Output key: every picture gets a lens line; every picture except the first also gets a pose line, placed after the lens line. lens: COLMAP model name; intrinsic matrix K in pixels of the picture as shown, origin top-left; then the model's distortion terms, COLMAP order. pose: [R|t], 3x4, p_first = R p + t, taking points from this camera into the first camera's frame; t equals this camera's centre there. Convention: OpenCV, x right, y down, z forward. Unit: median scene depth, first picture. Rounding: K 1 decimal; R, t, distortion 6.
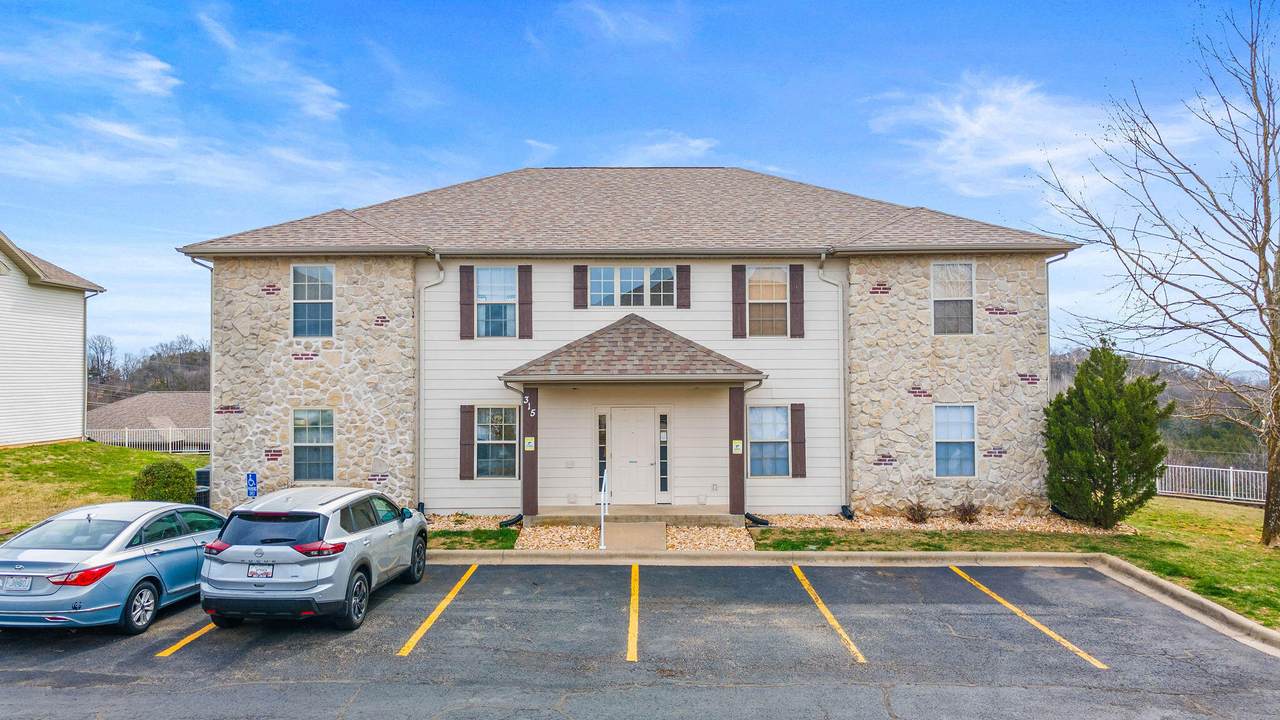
lens RADIAL K [[884.4, 0, 631.7], [0, 884.4, 360.3], [0, 0, 1]] dist [0.038496, 0.005177]
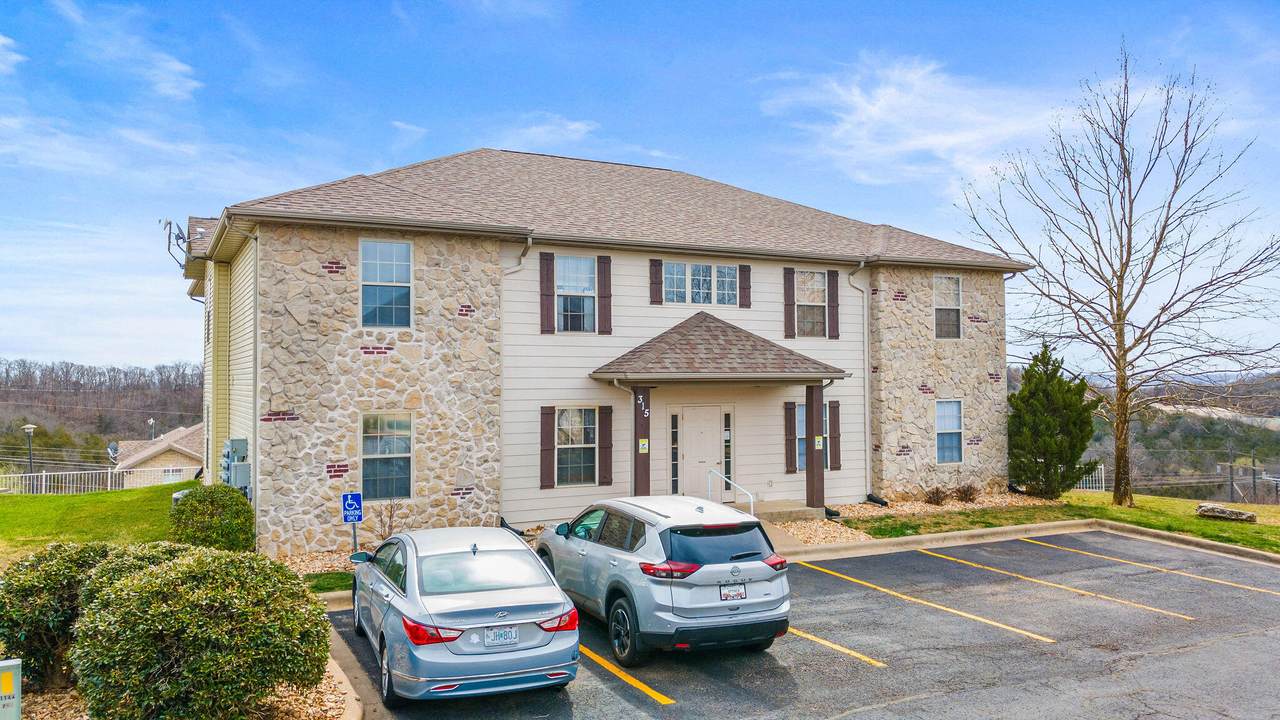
lens RADIAL K [[884.4, 0, 631.9], [0, 884.4, 355.5], [0, 0, 1]] dist [0.038496, 0.005177]
pose [[0.899523, 0.010997, 0.436735, -0.507110], [-0.006213, 0.999904, -0.012382, 0.009336], [-0.436830, 0.008424, 0.899505, 0.149375]]
